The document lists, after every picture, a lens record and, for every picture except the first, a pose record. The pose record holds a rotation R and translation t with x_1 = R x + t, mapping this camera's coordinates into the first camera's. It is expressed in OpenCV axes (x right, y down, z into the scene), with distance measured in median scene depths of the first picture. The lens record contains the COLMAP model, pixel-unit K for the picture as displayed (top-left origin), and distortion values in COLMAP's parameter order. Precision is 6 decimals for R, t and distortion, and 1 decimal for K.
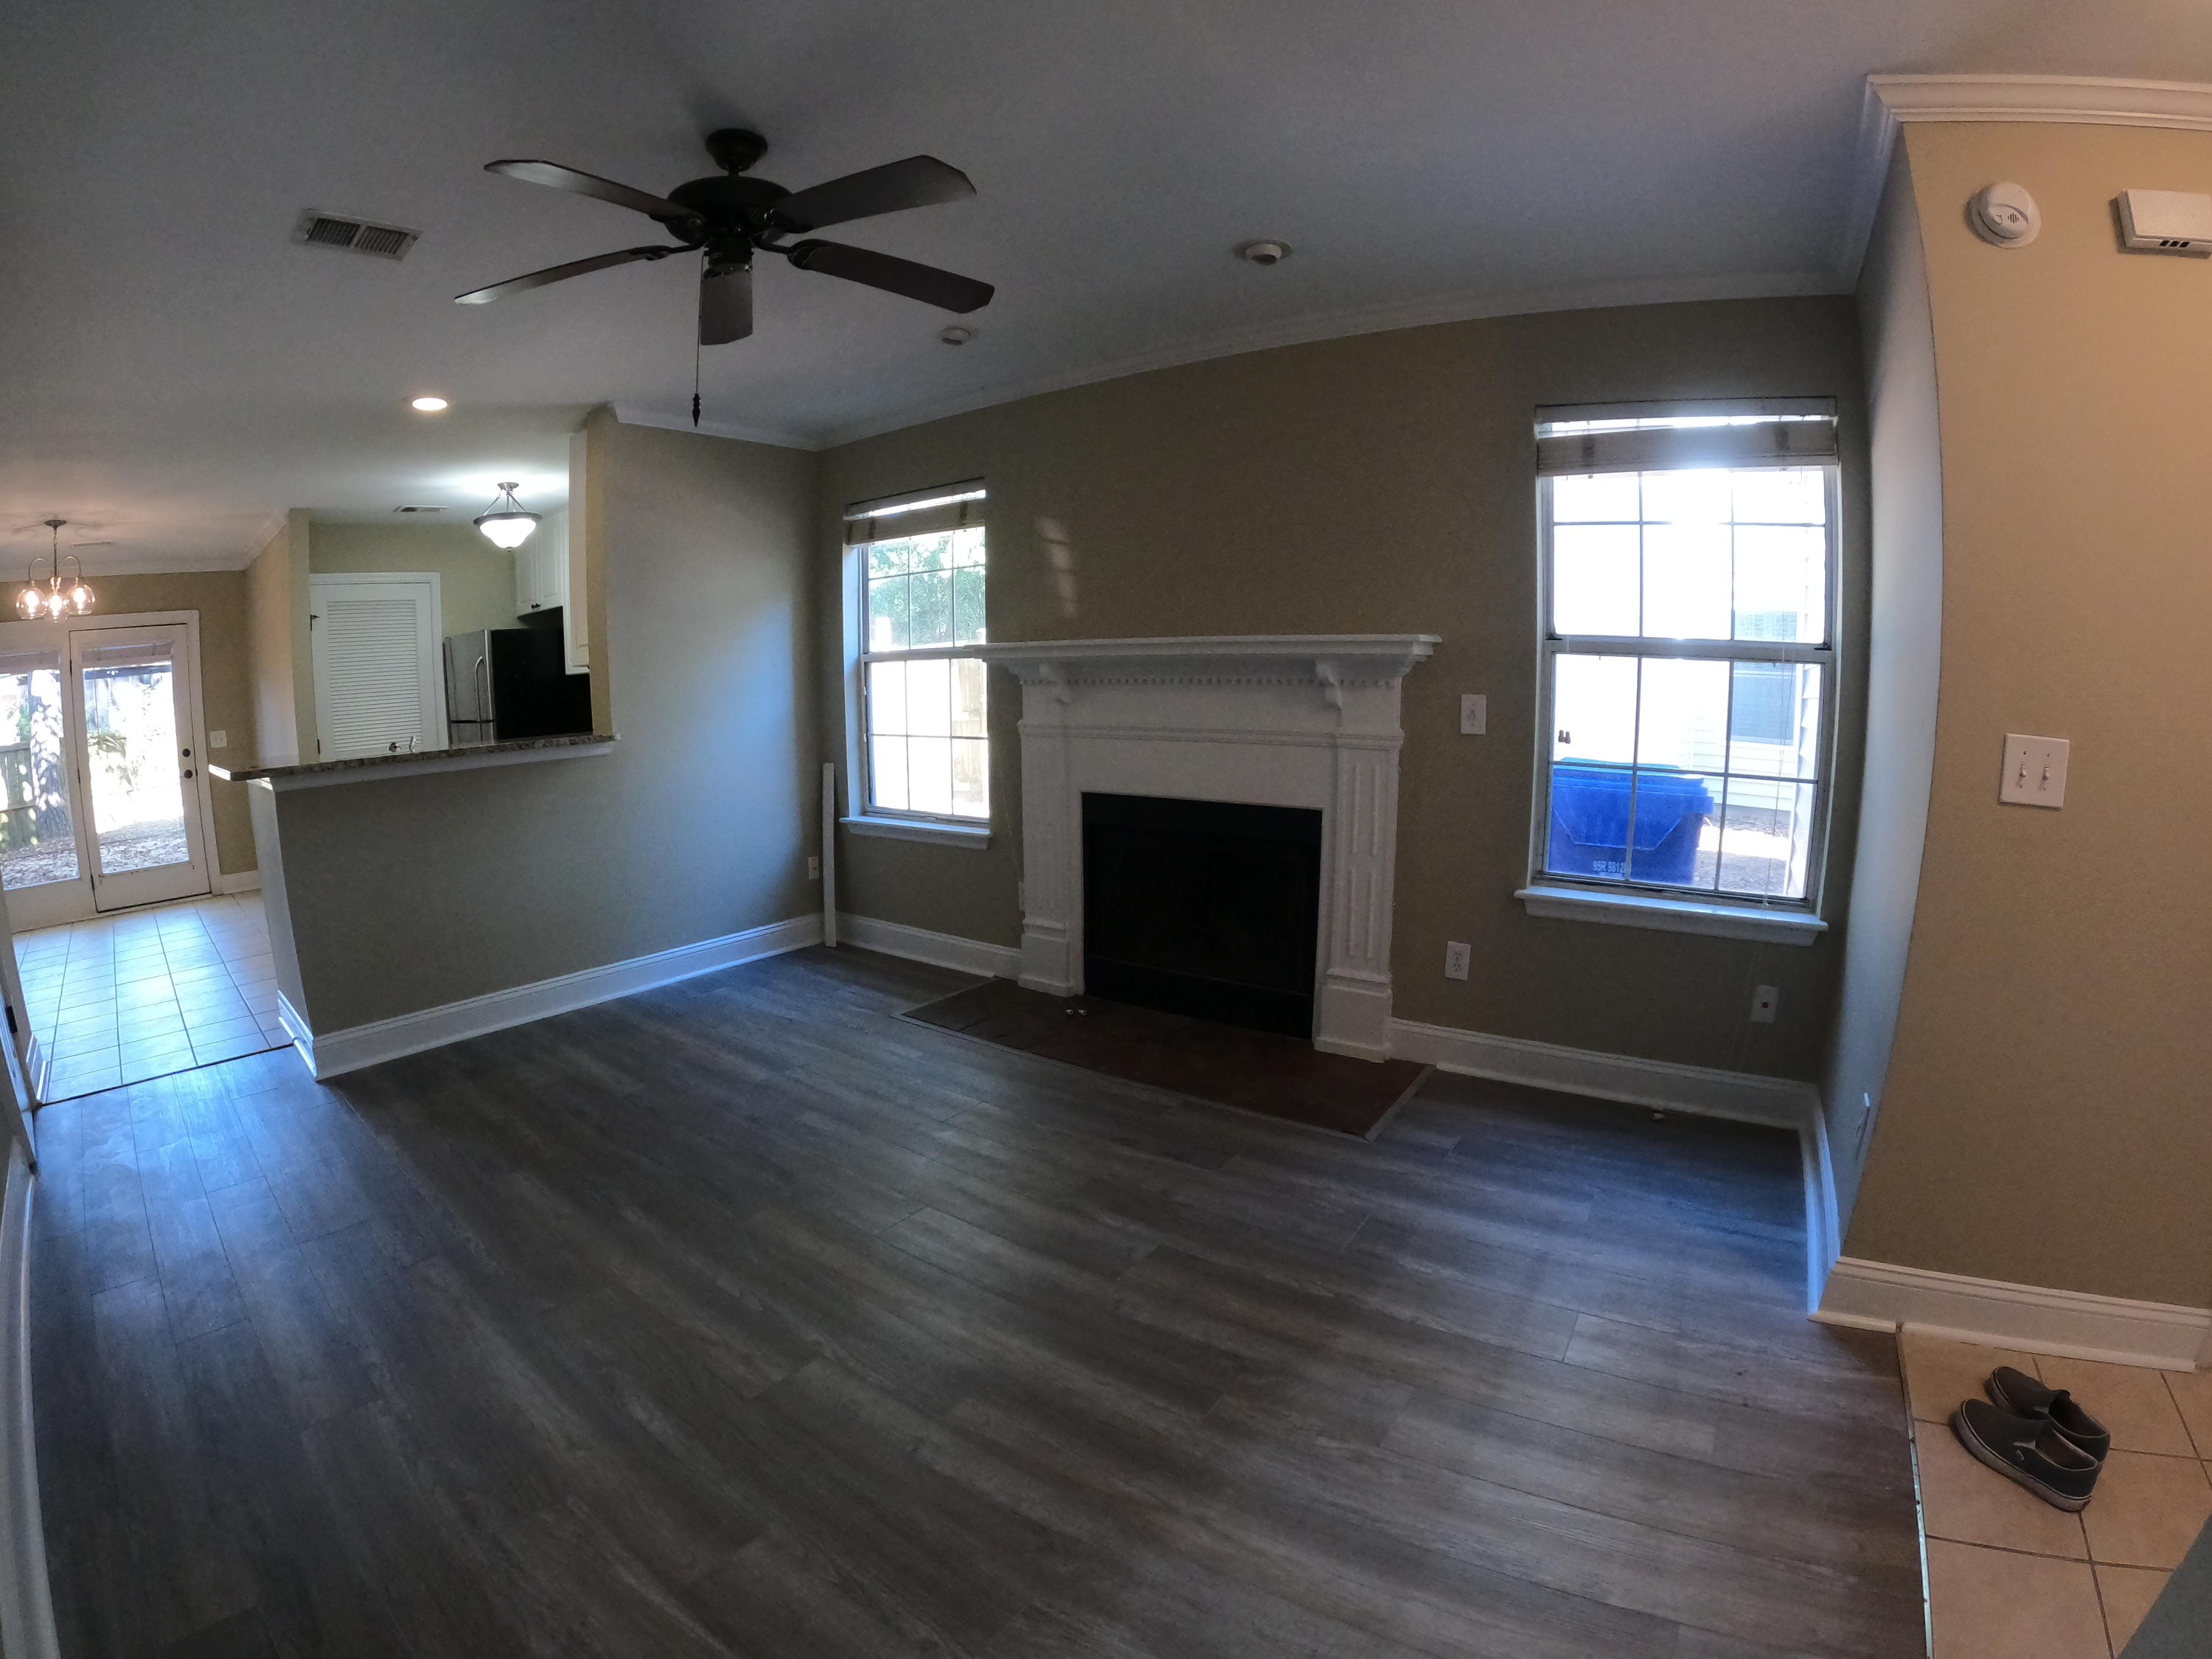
lens RADIAL K [[991.7, 0, 1106.0], [0, 991.7, 829.5], [0, 0, 1]] dist [-0.219225, 0.043383]
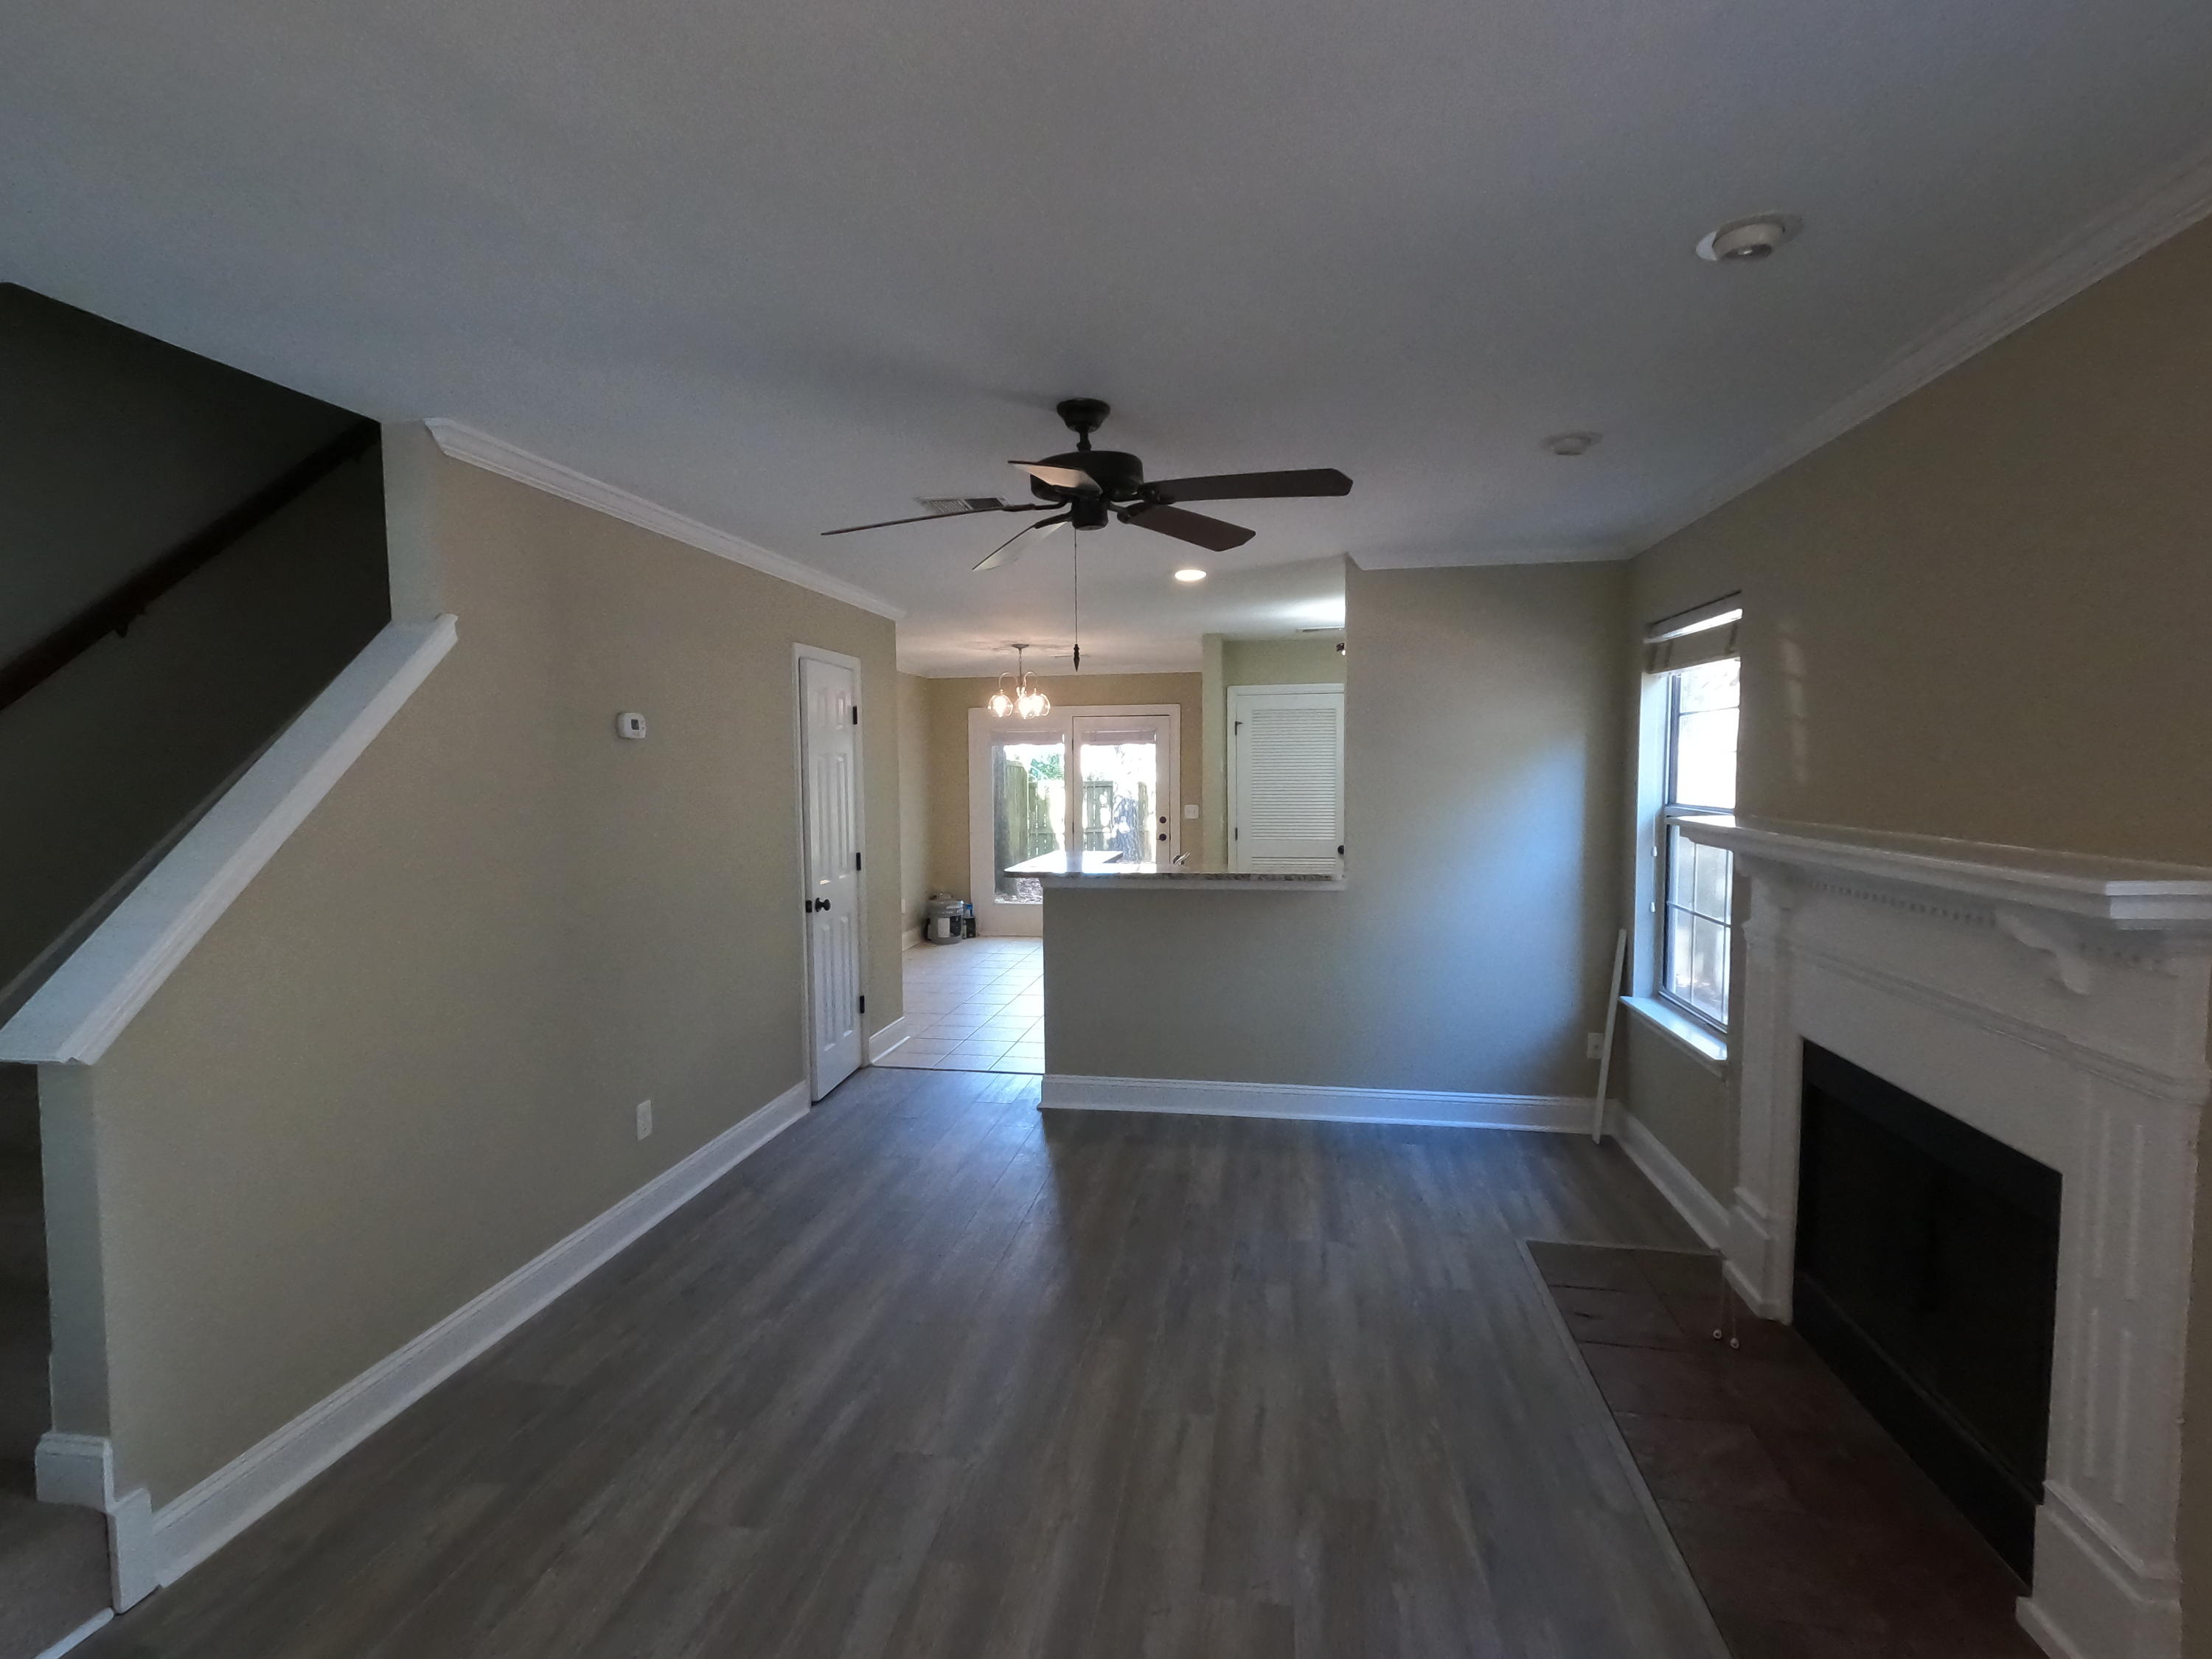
lens RADIAL K [[1076.1, 0, 1106.0], [0, 1076.1, 829.5], [0, 0, 1]] dist [0.019162, -0.000149]
pose [[0.426124, 0.064162, -0.902387, 0.620719], [-0.135281, 0.990785, 0.006565, -0.165229], [0.894493, 0.119279, 0.430877, 0.291590]]
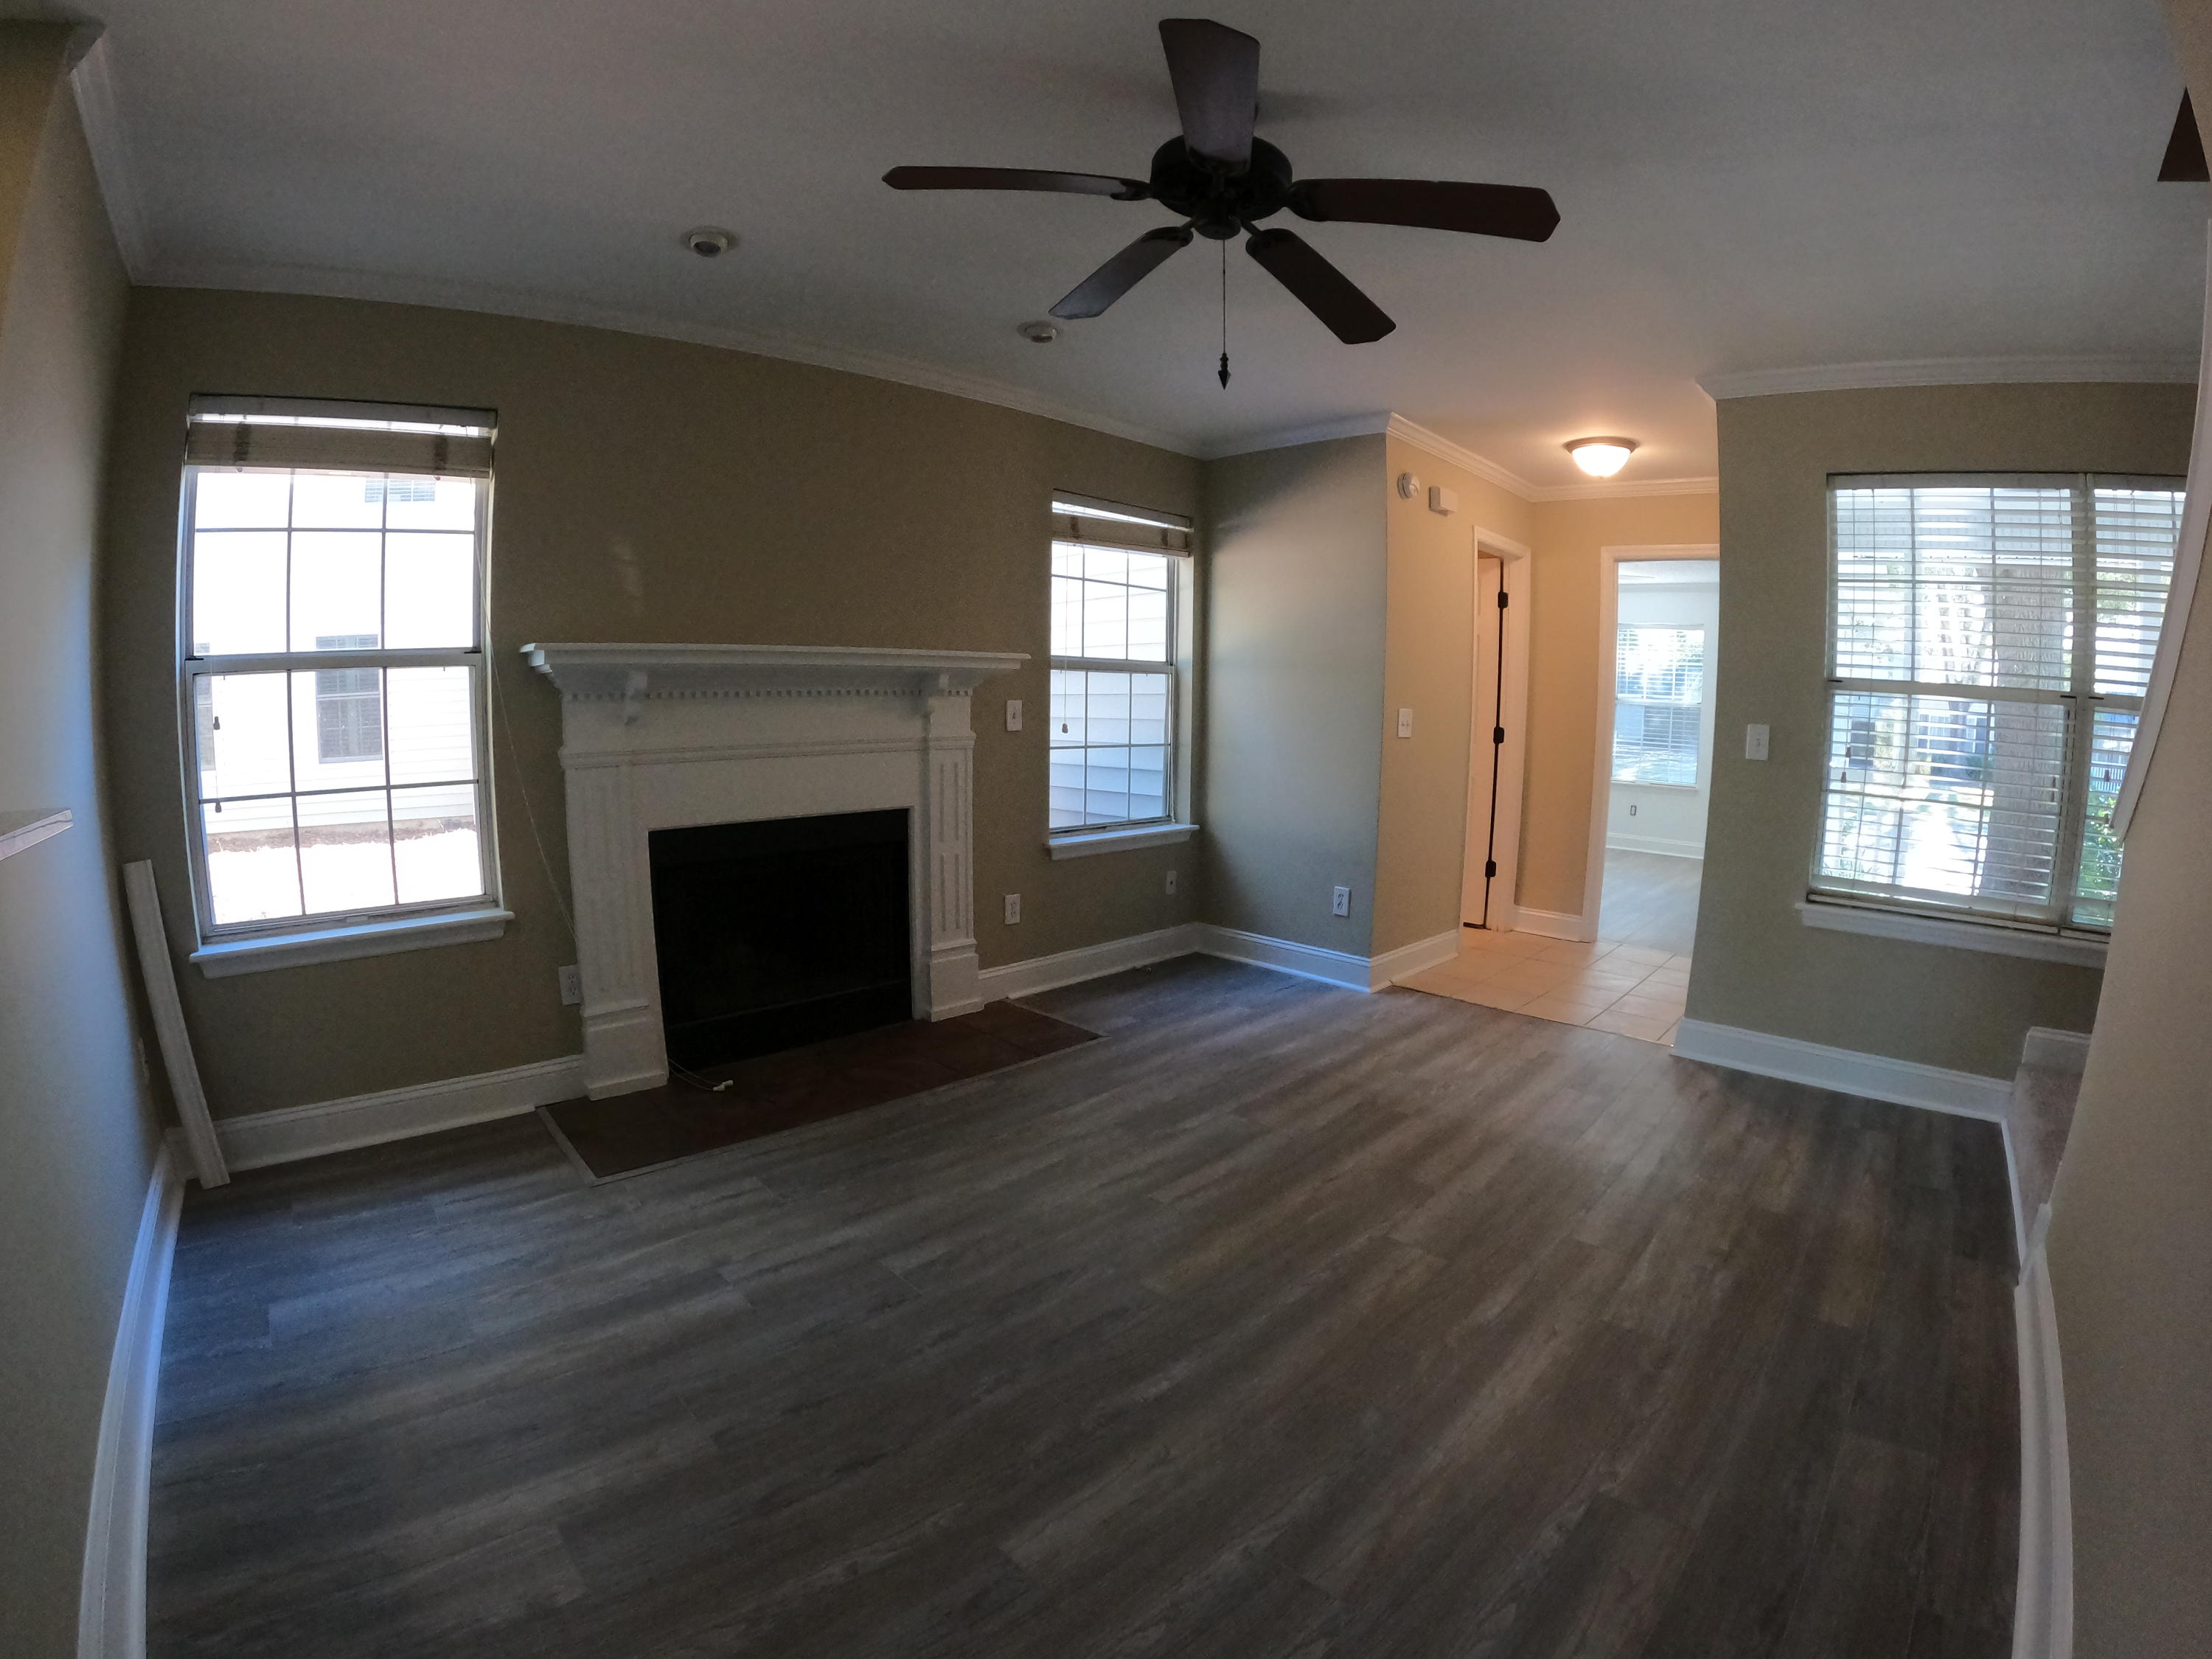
lens RADIAL K [[997.5, 0, 1106.0], [0, 997.5, 829.5], [0, 0, 1]] dist [-0.227400, 0.048899]
pose [[0.188316, -0.120313, 0.974711, -0.976981], [0.138018, 0.985861, 0.095023, -0.083855], [-0.972362, 0.116633, 0.202259, 0.660703]]
